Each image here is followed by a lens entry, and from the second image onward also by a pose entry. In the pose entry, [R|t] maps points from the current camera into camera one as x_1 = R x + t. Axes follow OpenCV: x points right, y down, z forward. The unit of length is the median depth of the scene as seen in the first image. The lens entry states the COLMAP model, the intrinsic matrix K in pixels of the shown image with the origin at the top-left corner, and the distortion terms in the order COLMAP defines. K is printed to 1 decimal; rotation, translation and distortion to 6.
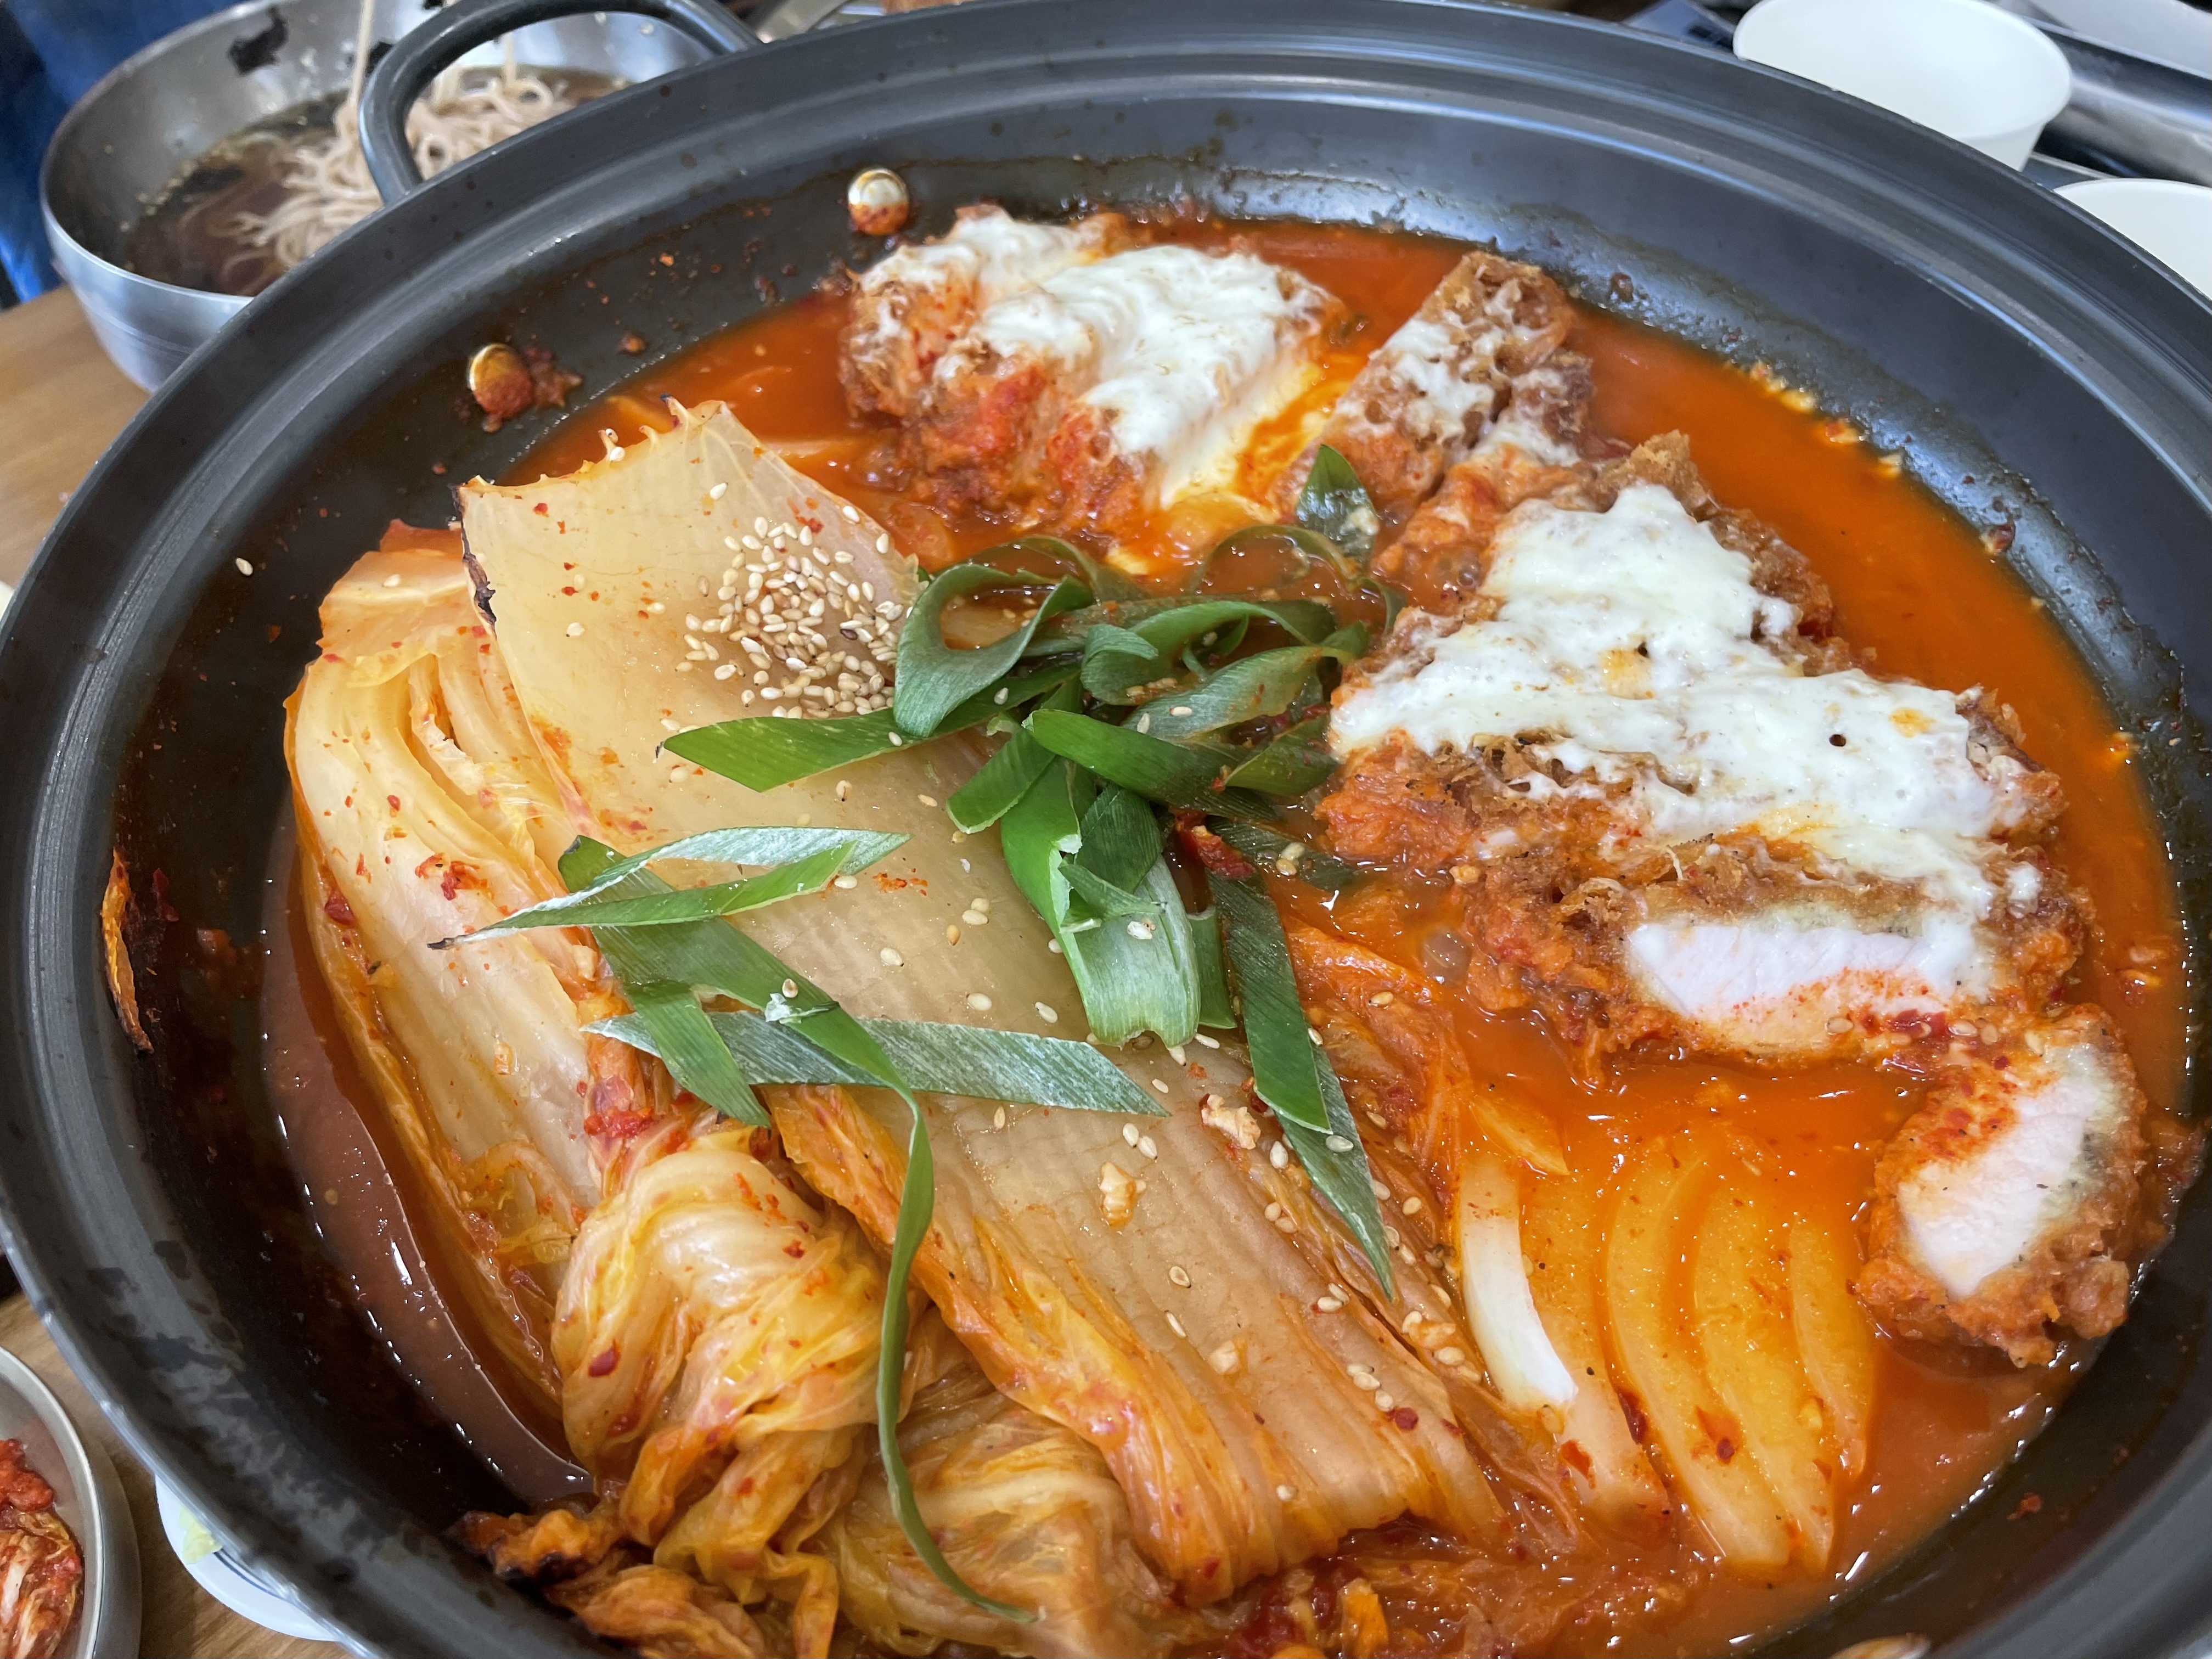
lens RADIAL K [[1711.1, 0, 1083.7], [0, 1711.1, 845.1], [0, 0, 1]] dist [0.018743, -0.076221]
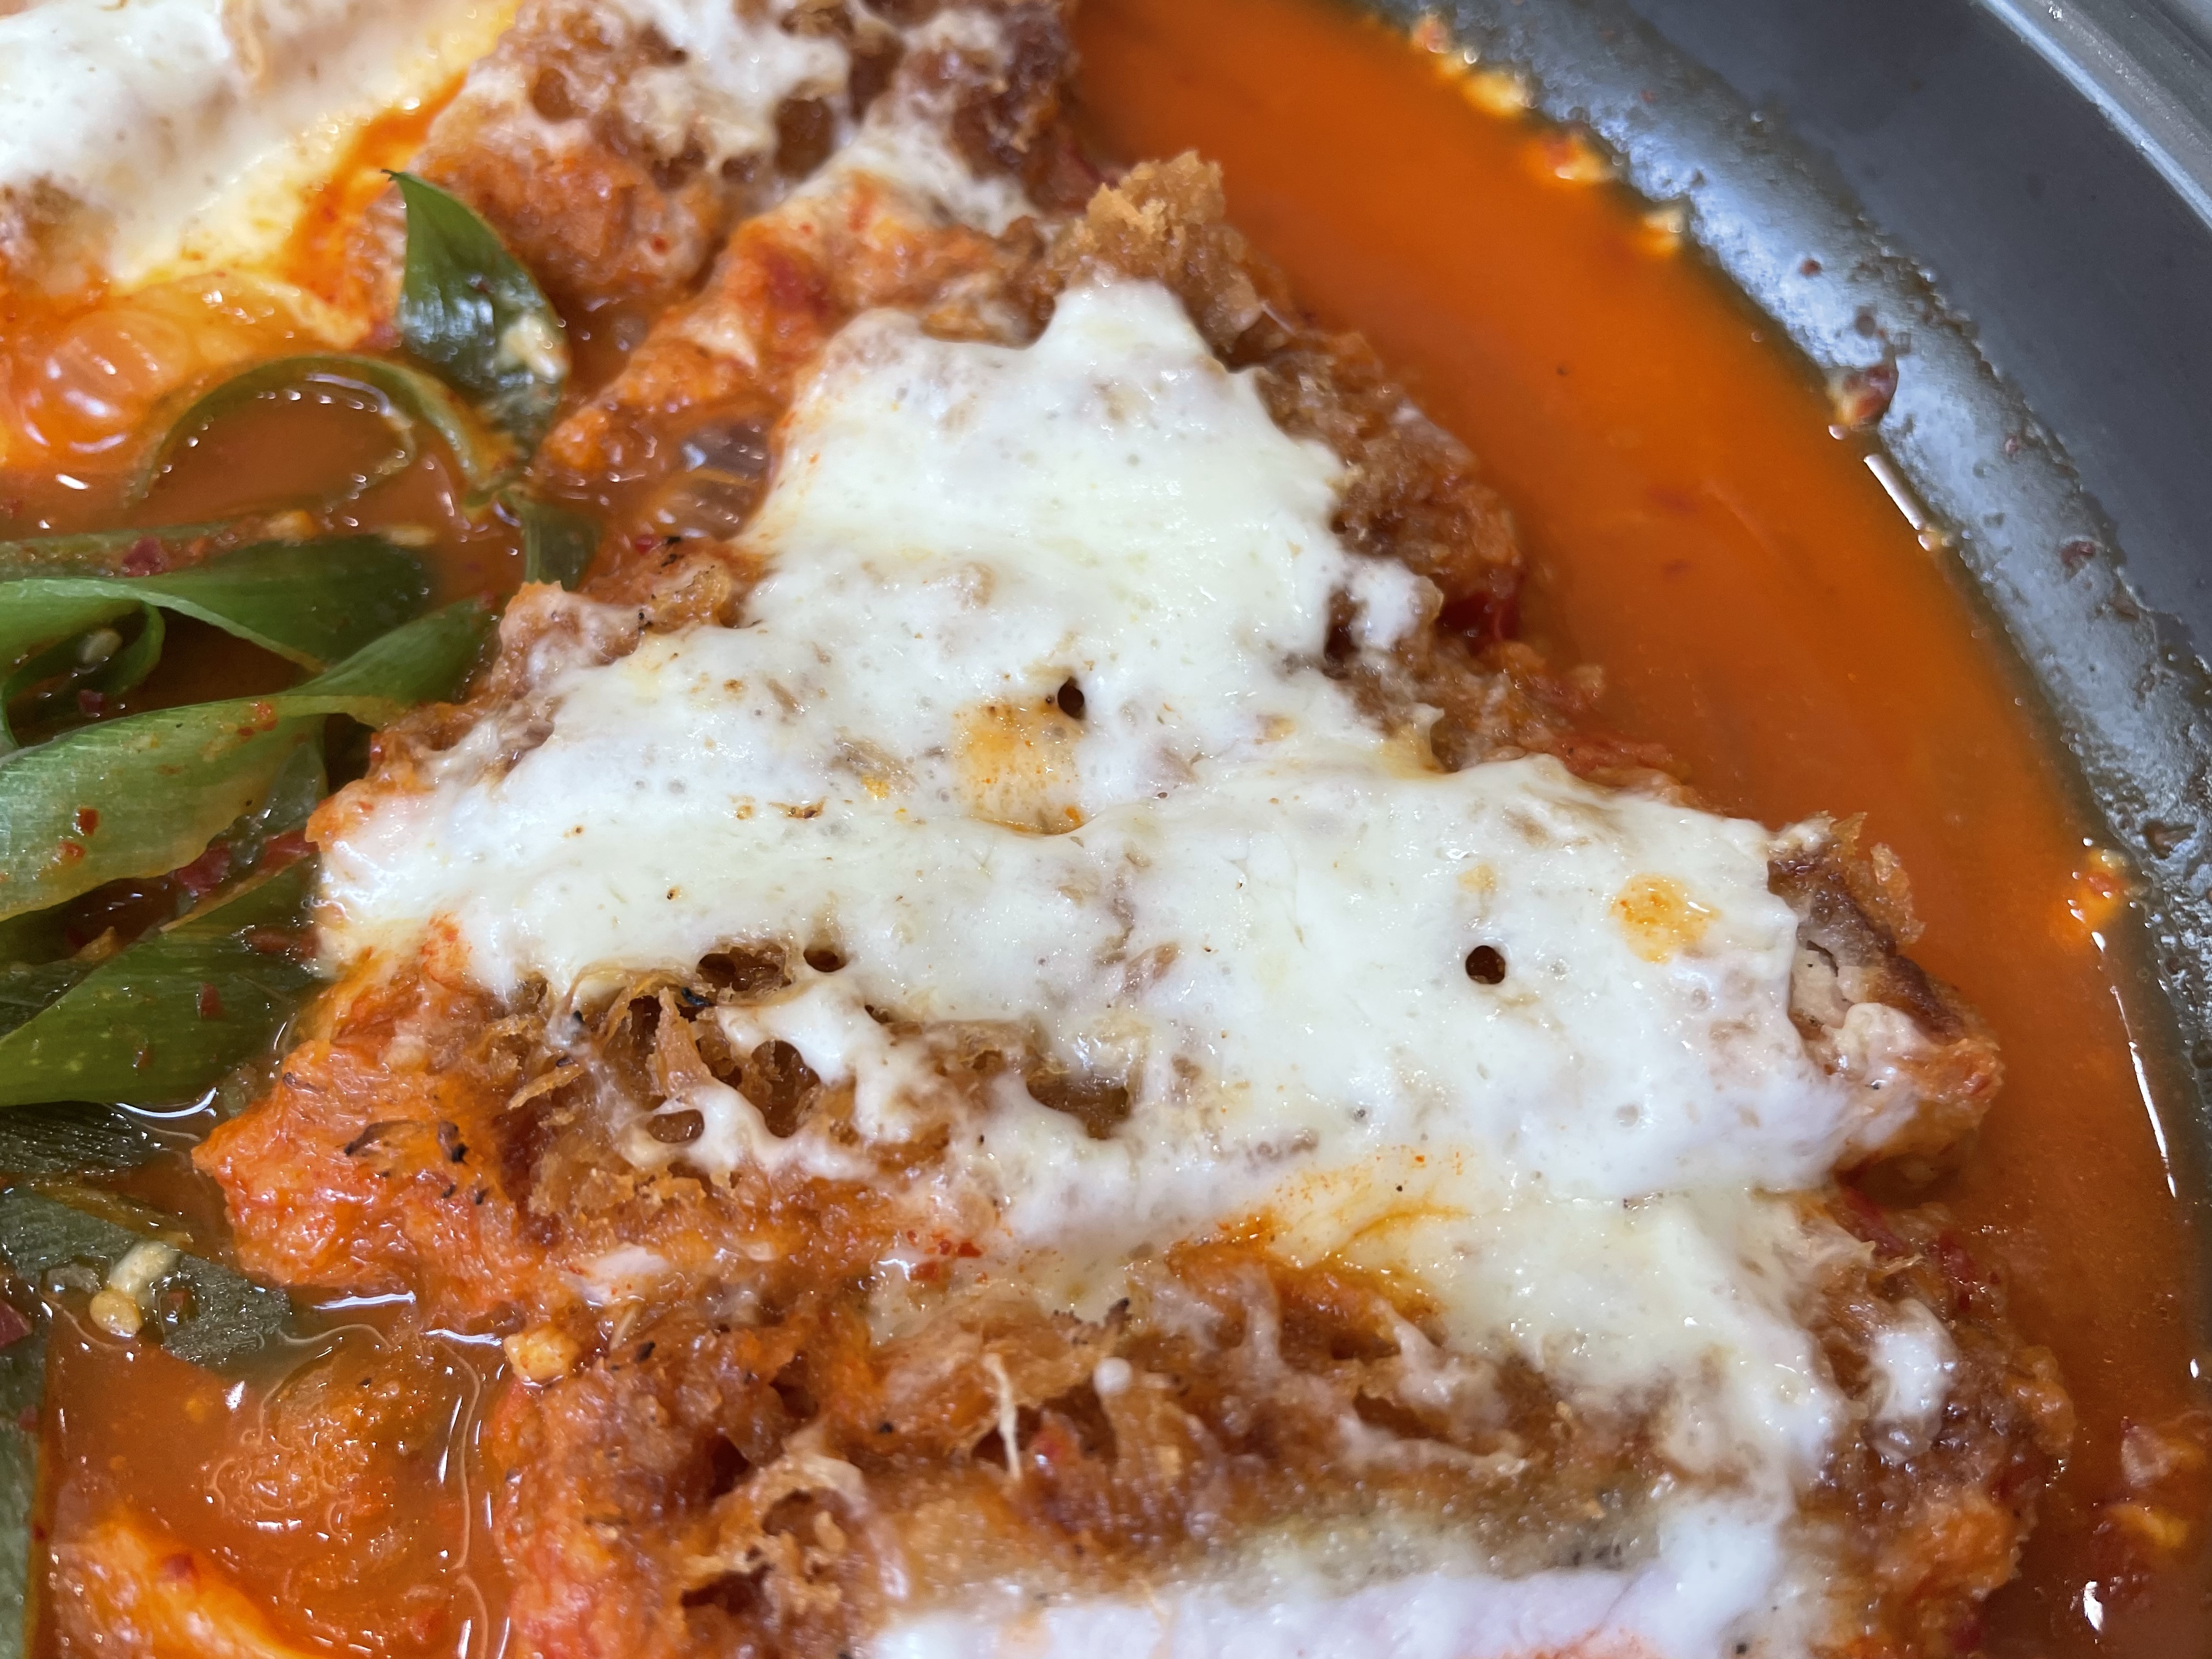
lens RADIAL K [[1711.0, 0, 1114.6], [0, 1711.0, 820.0], [0, 0, 1]] dist [0.018743, -0.076221]
pose [[0.992563, -0.025609, 0.119005, 0.285627], [0.007889, 0.989098, 0.147048, -0.145349], [-0.121473, -0.145015, 0.981944, 0.576847]]
